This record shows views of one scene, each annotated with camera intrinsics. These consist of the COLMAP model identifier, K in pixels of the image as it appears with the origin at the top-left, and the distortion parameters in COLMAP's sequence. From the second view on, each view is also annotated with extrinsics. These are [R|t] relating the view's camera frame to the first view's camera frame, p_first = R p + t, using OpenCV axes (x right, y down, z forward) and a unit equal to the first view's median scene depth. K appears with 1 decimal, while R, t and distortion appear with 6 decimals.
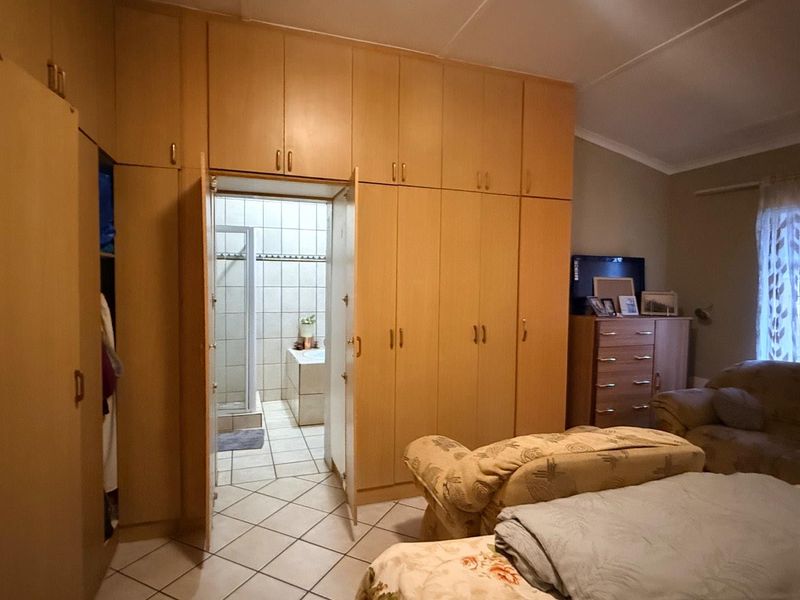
lens RADIAL K [[464.5, 0, 399.7], [0, 464.5, 300.7], [0, 0, 1]] dist [0.003468, 0.000113]
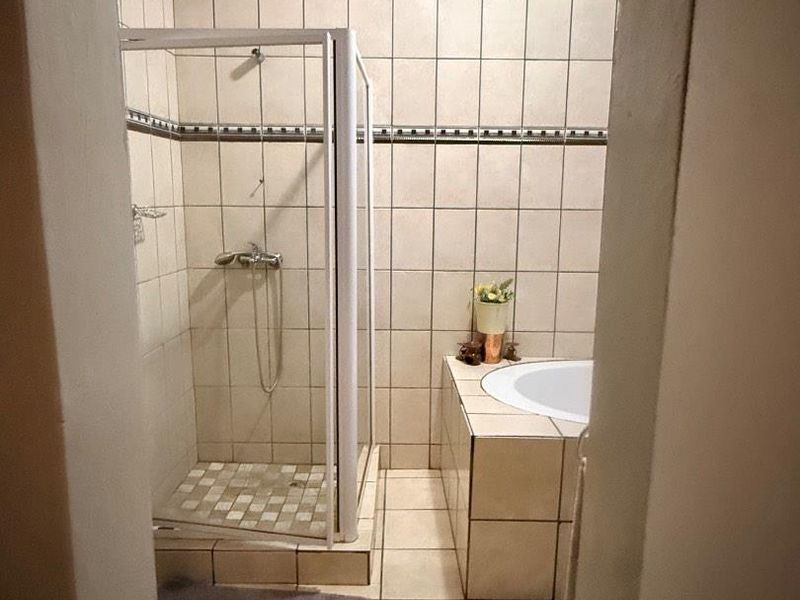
lens RADIAL K [[590.2, 0, 399.6], [0, 590.2, 299.7], [0, 0, 1]] dist [0.008479, 0.000509]
pose [[0.945707, 0.054587, -0.320405, -0.111611], [-0.012291, 0.991097, 0.132575, -0.018186], [0.324789, -0.121439, 0.937958, 0.492919]]
